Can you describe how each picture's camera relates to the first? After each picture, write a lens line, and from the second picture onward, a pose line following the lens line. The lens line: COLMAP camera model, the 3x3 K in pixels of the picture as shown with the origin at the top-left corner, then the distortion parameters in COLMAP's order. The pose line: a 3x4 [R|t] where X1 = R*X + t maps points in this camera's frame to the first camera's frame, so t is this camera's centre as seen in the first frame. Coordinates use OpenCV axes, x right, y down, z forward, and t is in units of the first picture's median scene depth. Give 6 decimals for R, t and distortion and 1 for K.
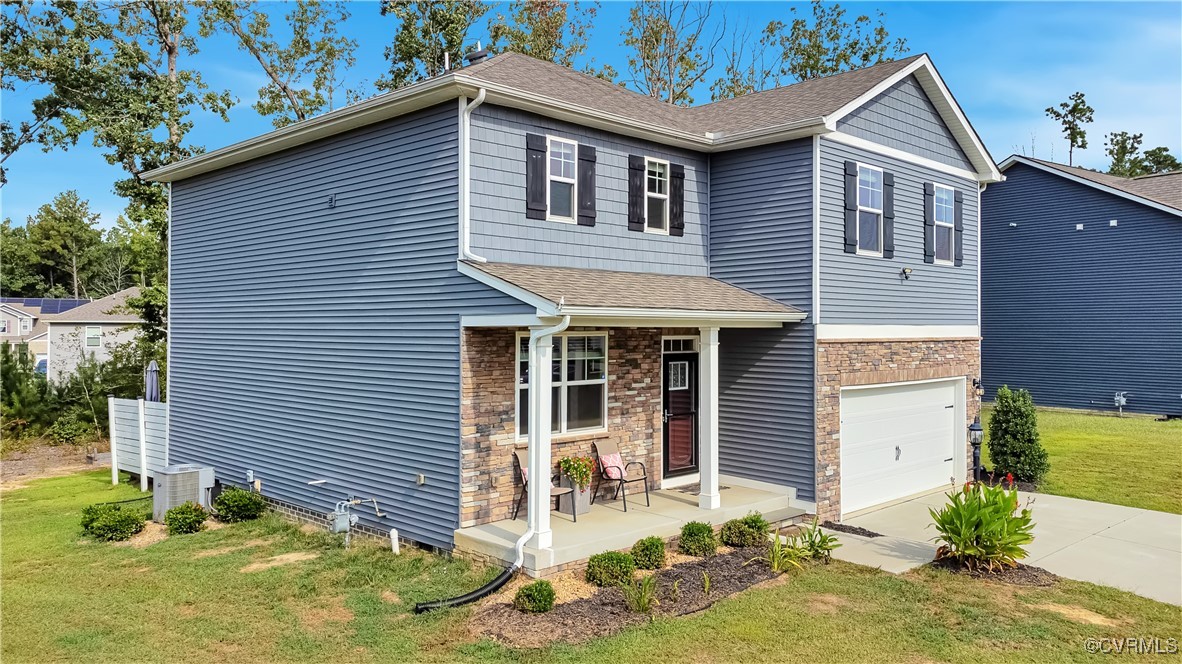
lens RADIAL K [[890.0, 0, 592.5], [0, 890.0, 327.8], [0, 0, 1]] dist [0.067906, -0.005117]
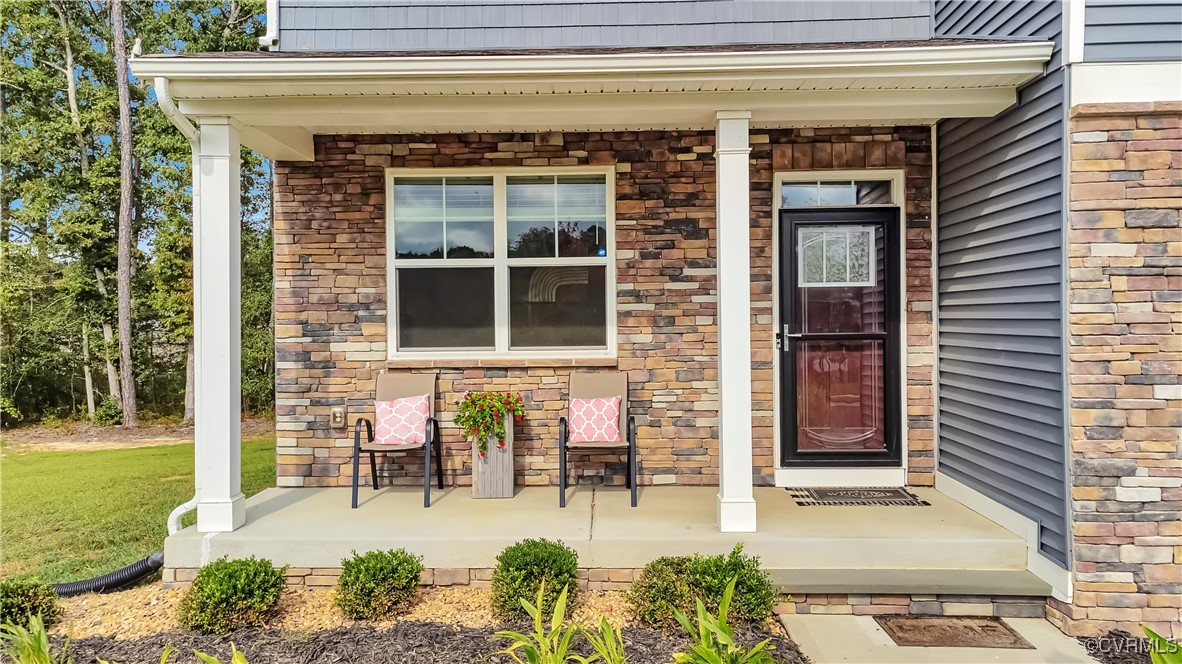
lens RADIAL K [[890.0, 0, 595.3], [0, 890.0, 333.4], [0, 0, 1]] dist [0.067906, -0.005117]
pose [[0.683875, -0.002734, -0.729594, 0.389682], [0.009637, 0.999940, 0.005286, 0.098800], [0.729535, -0.010646, 0.683860, 0.625870]]
